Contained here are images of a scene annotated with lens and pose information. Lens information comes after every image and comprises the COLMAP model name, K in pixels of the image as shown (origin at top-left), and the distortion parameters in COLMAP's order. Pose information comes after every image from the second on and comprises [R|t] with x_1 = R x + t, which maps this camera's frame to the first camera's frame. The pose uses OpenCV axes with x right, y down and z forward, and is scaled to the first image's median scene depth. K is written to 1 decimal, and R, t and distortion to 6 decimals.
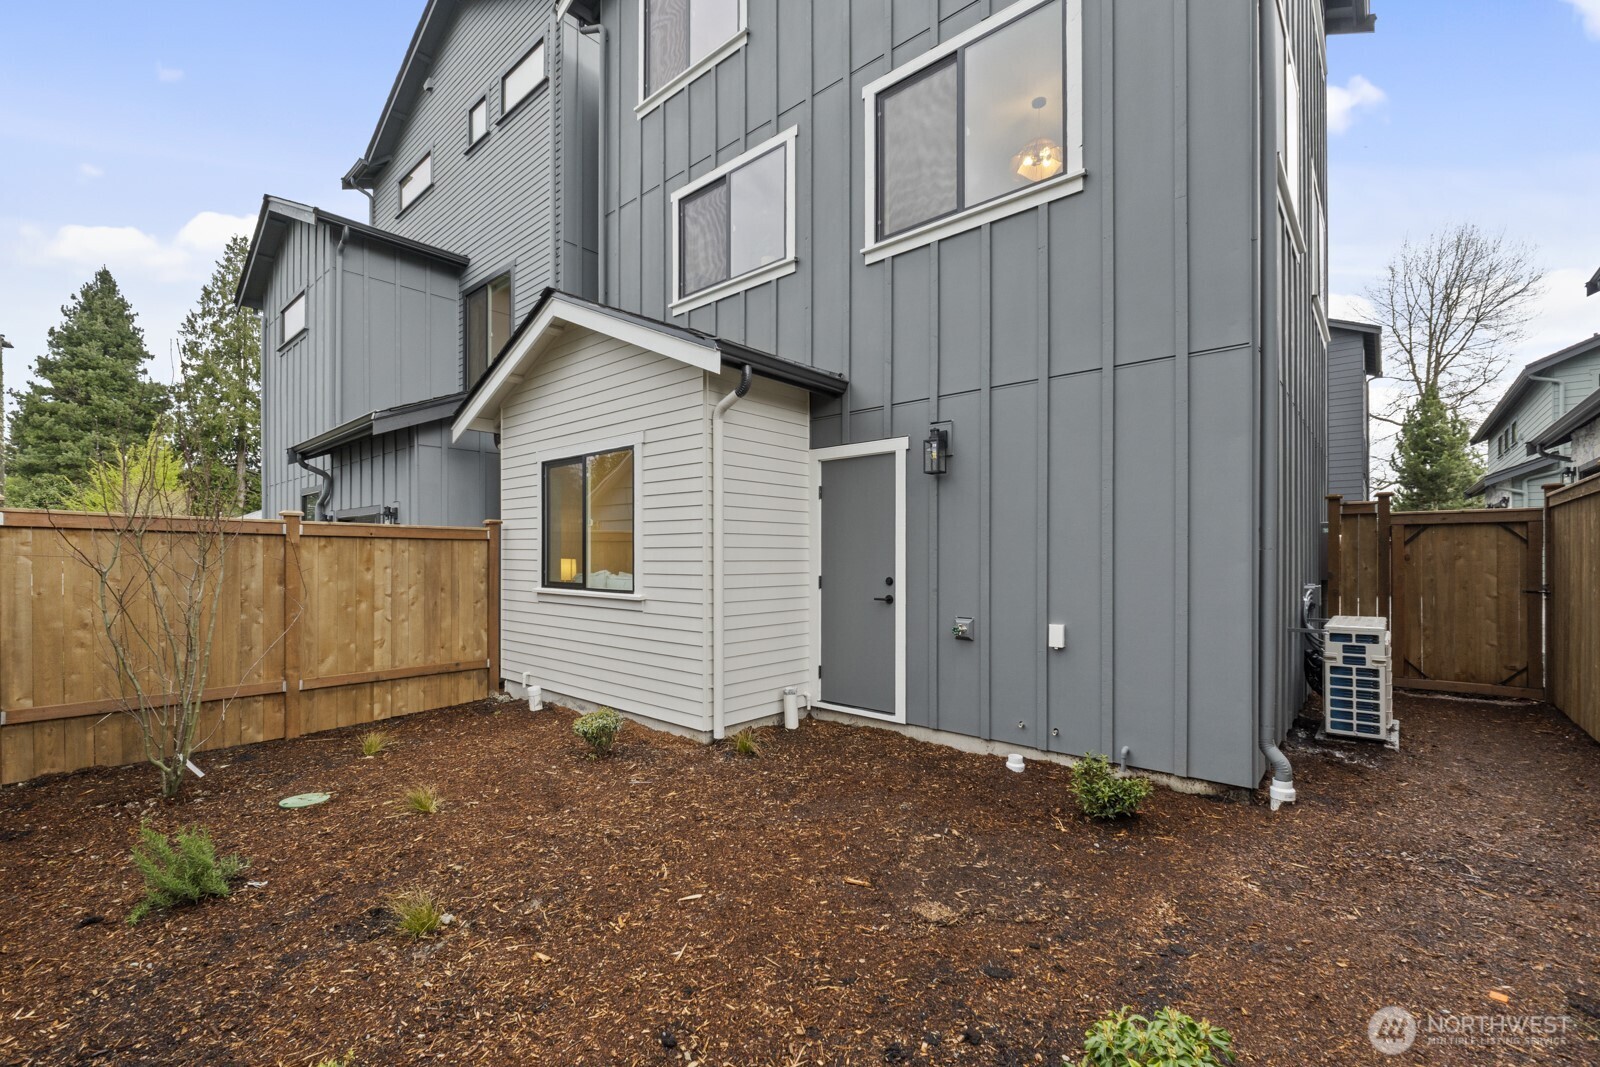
lens RADIAL K [[668.1, 0, 807.0], [0, 668.1, 562.3], [0, 0, 1]] dist [-0.007187, -0.001565]
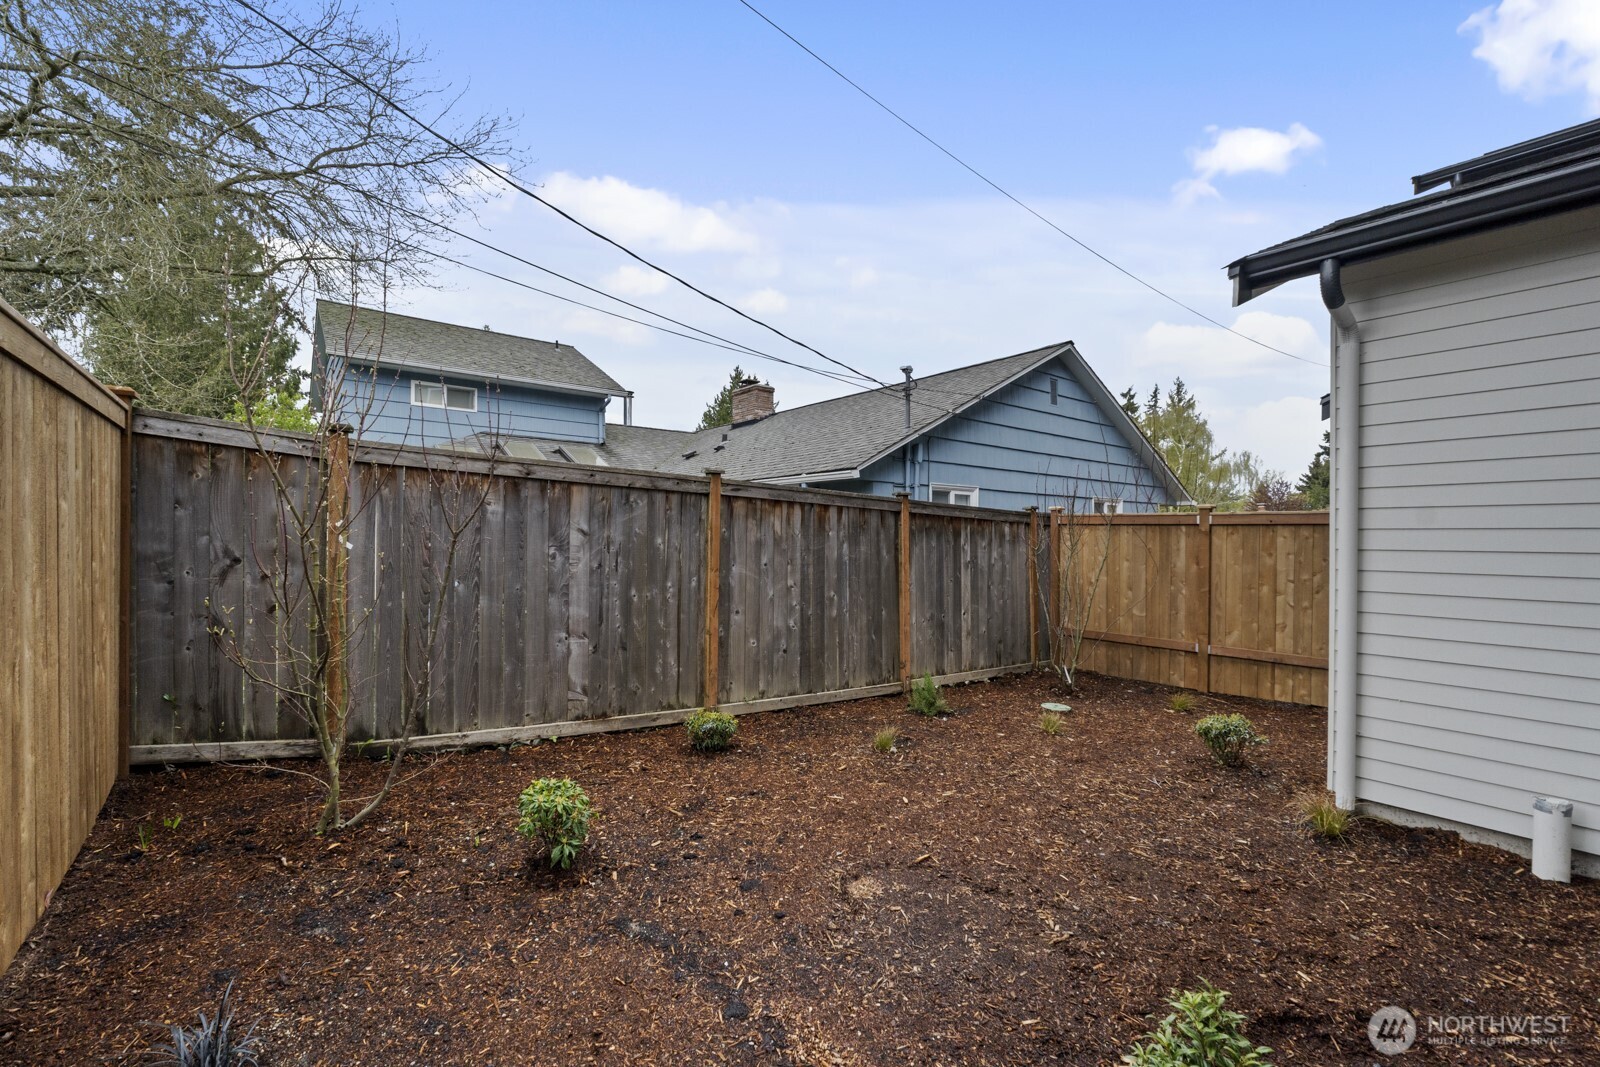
lens RADIAL K [[668.1, 0, 797.5], [0, 668.1, 537.7], [0, 0, 1]] dist [-0.007187, -0.001565]
pose [[-0.196627, -0.006402, -0.980457, 0.543292], [-0.017206, 0.999847, -0.003078, -0.000285], [0.980327, 0.016265, -0.196707, 0.492910]]
